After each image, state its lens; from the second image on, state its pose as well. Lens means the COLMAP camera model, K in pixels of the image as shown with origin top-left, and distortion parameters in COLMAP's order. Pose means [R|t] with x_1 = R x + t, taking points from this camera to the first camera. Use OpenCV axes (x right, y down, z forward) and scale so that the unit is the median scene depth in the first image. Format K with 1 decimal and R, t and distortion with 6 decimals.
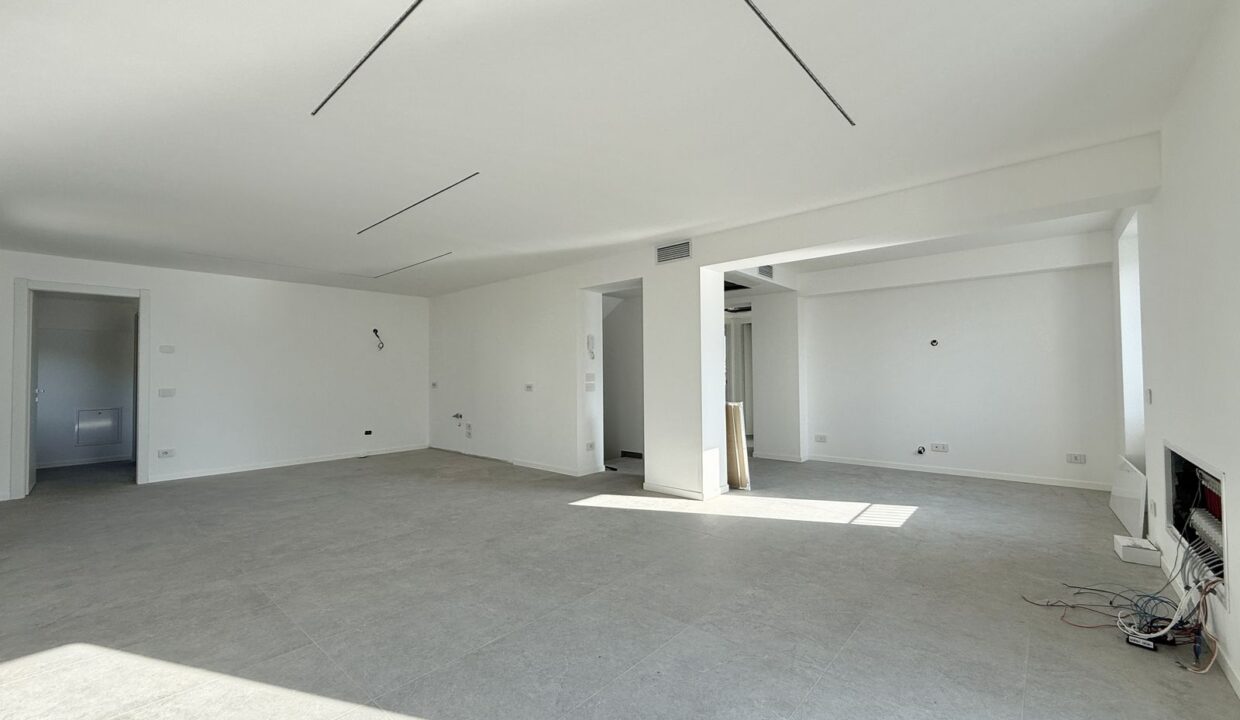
lens RADIAL K [[492.7, 0, 618.5], [0, 492.7, 361.8], [0, 0, 1]] dist [0.000036, -0.000164]
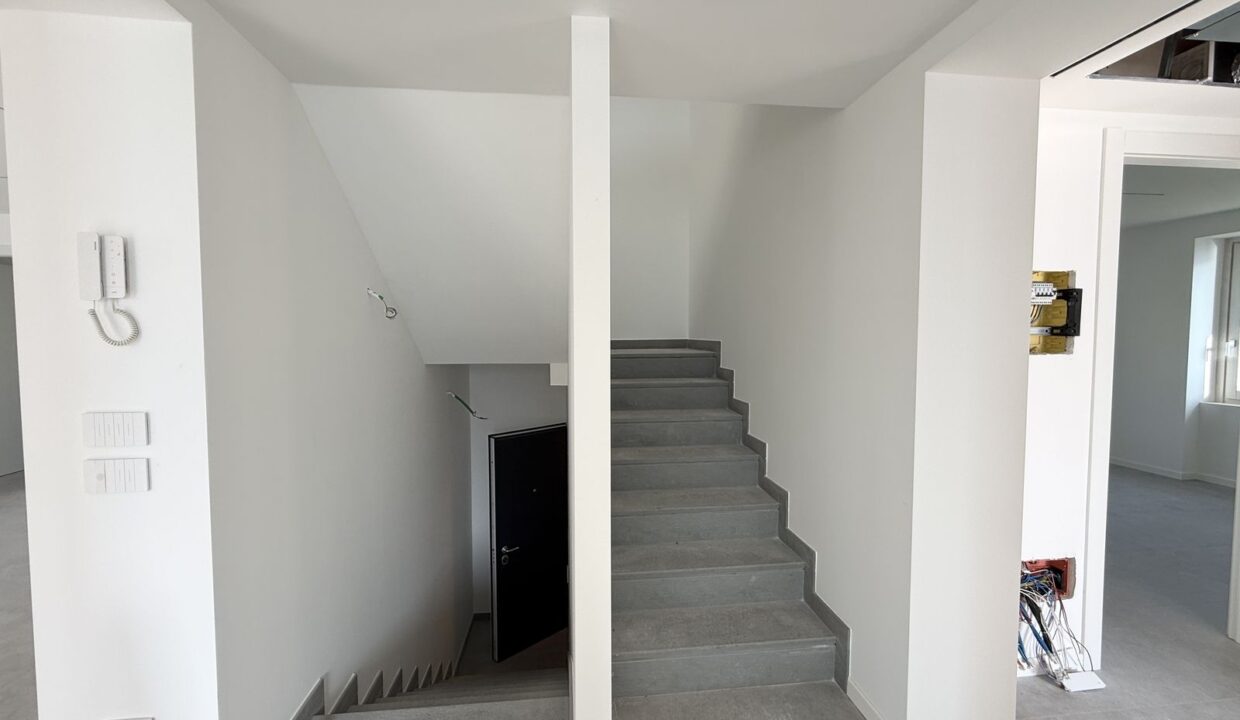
lens RADIAL K [[492.7, 0, 618.5], [0, 492.7, 361.8], [0, 0, 1]] dist [0.000036, -0.000164]
pose [[0.739468, 0.049251, -0.671388, 0.364322], [0.006553, 0.996746, 0.080336, -0.020197], [0.673160, -0.063806, 0.736739, 1.452071]]
